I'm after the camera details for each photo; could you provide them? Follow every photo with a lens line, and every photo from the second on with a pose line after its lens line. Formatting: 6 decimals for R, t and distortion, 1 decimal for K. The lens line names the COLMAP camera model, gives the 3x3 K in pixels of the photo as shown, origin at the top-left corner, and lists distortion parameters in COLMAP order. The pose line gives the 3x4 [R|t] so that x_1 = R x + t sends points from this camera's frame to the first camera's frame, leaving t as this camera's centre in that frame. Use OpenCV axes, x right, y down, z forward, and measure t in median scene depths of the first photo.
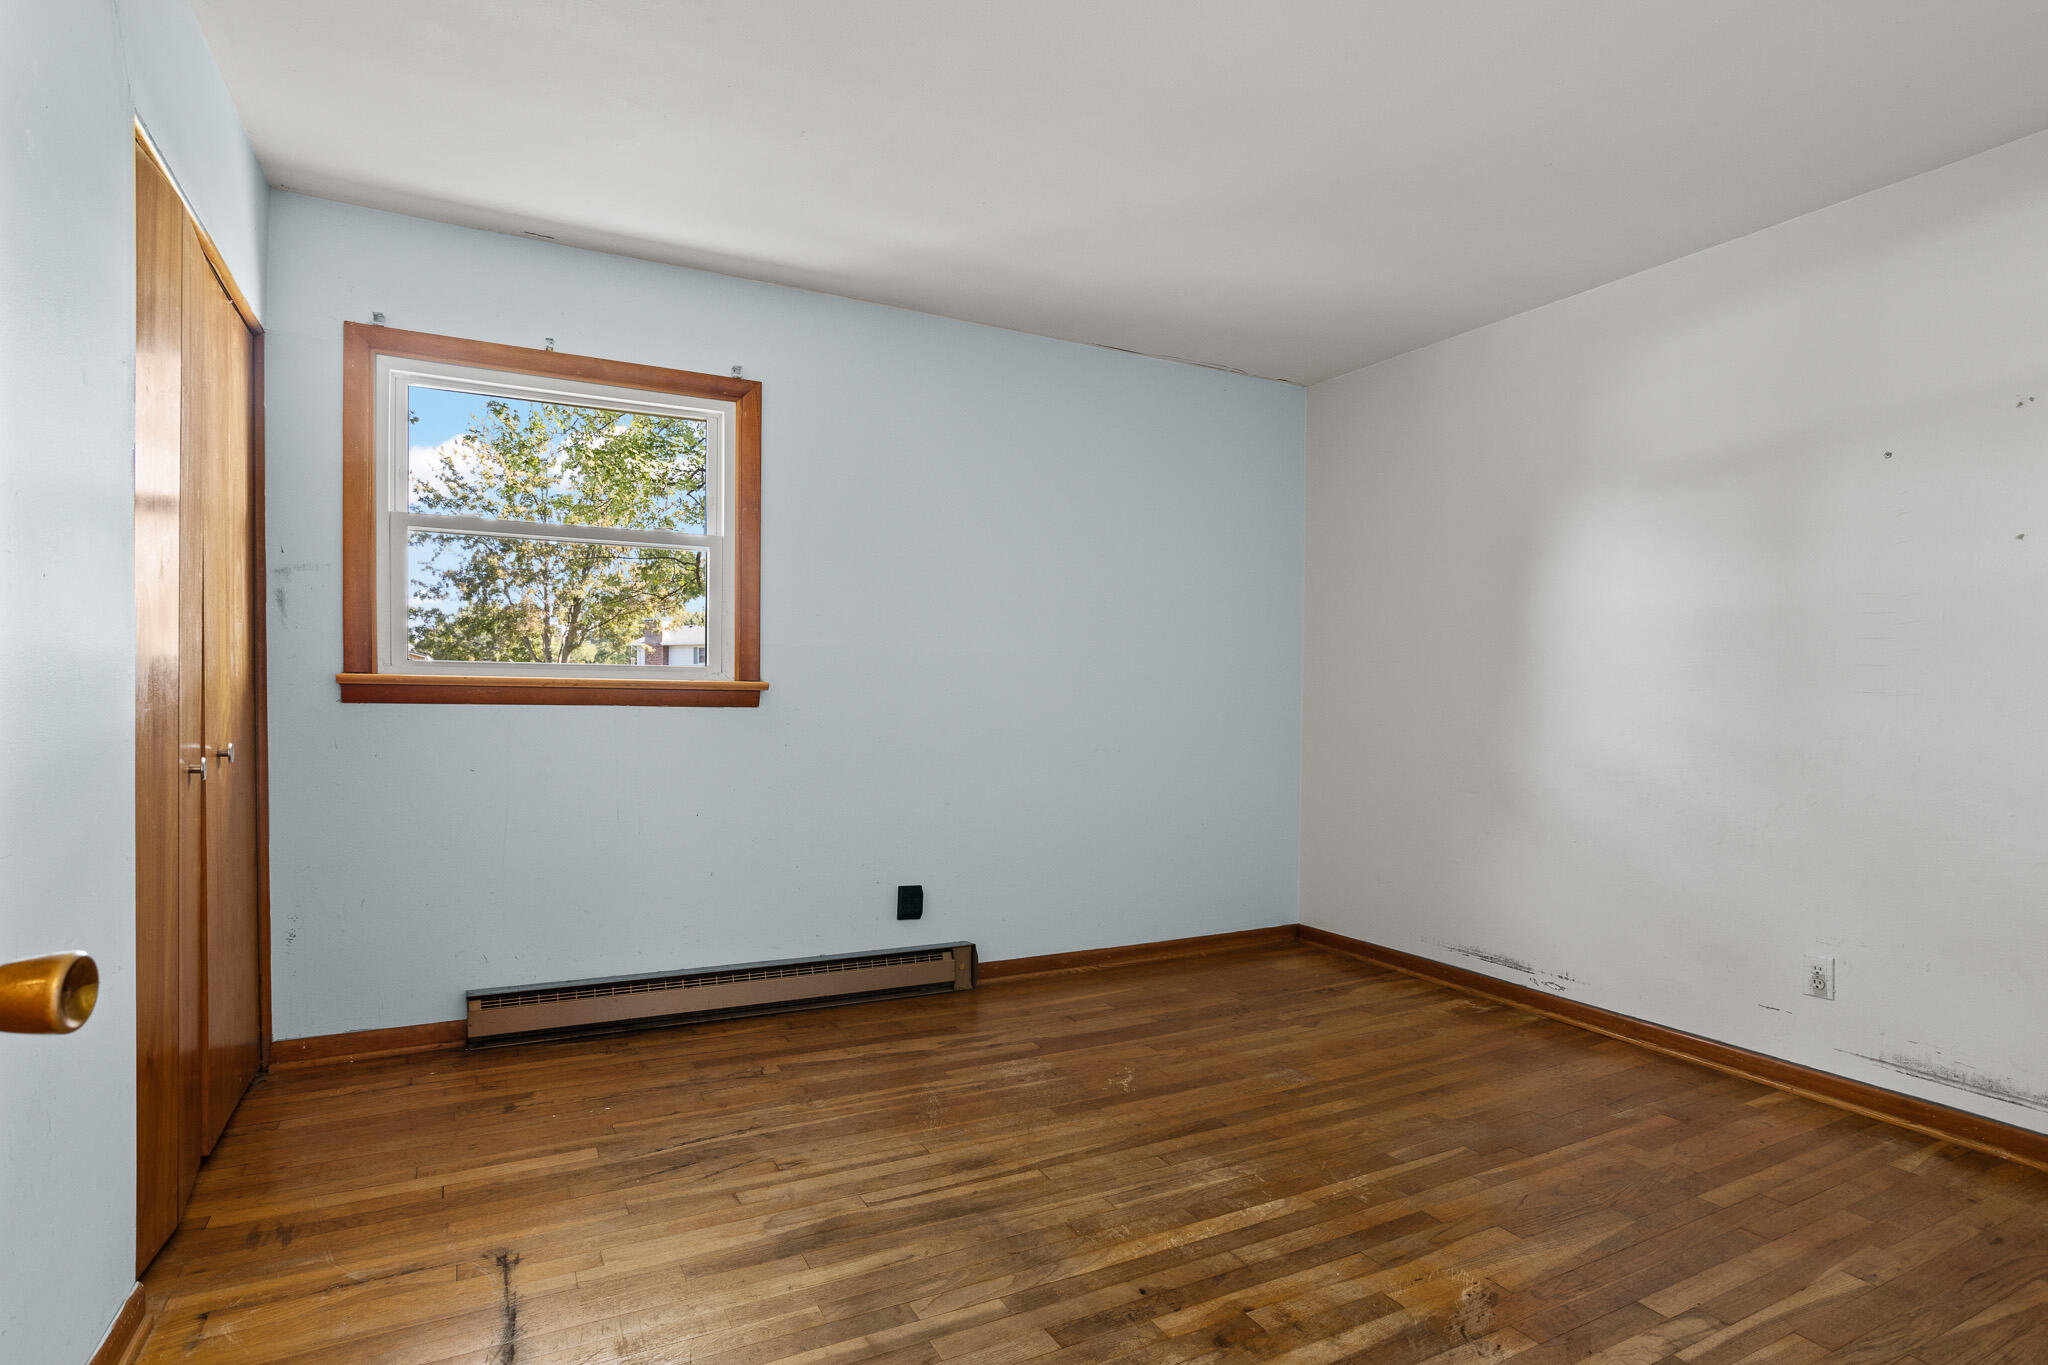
lens RADIAL K [[976.2, 0, 1013.5], [0, 976.2, 675.5], [0, 0, 1]] dist [-0.056344, 0.030948]
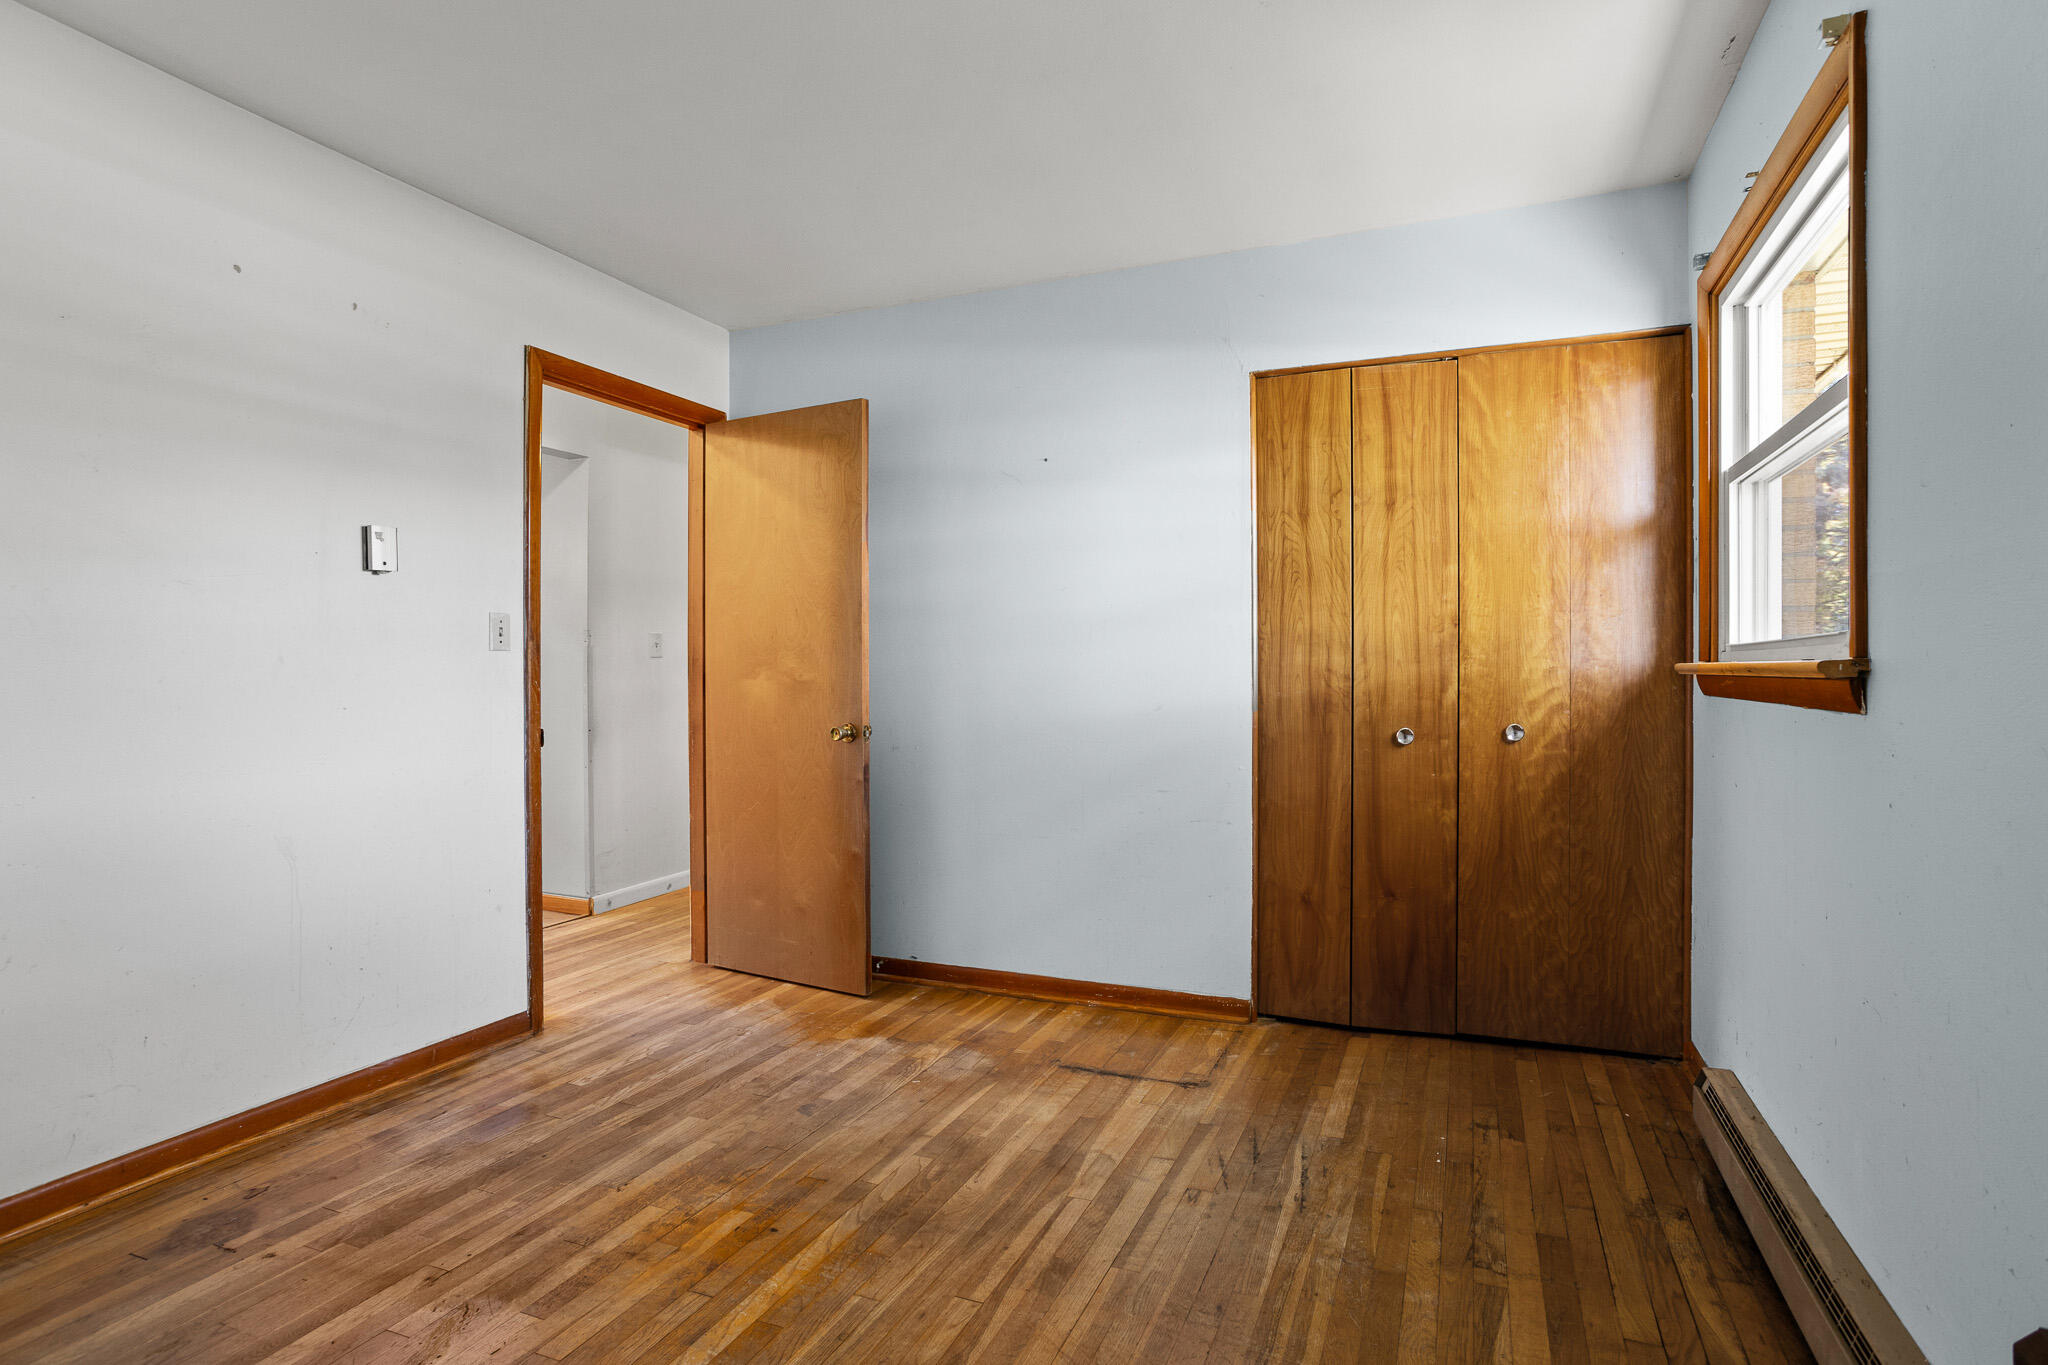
lens RADIAL K [[976.2, 0, 1013.5], [0, 976.2, 675.5], [0, 0, 1]] dist [-0.056344, 0.030948]
pose [[-0.763780, -0.008096, -0.645426, 0.549993], [0.007576, 0.999740, -0.021506, 0.022013], [0.645433, -0.021315, -0.763520, 1.739084]]
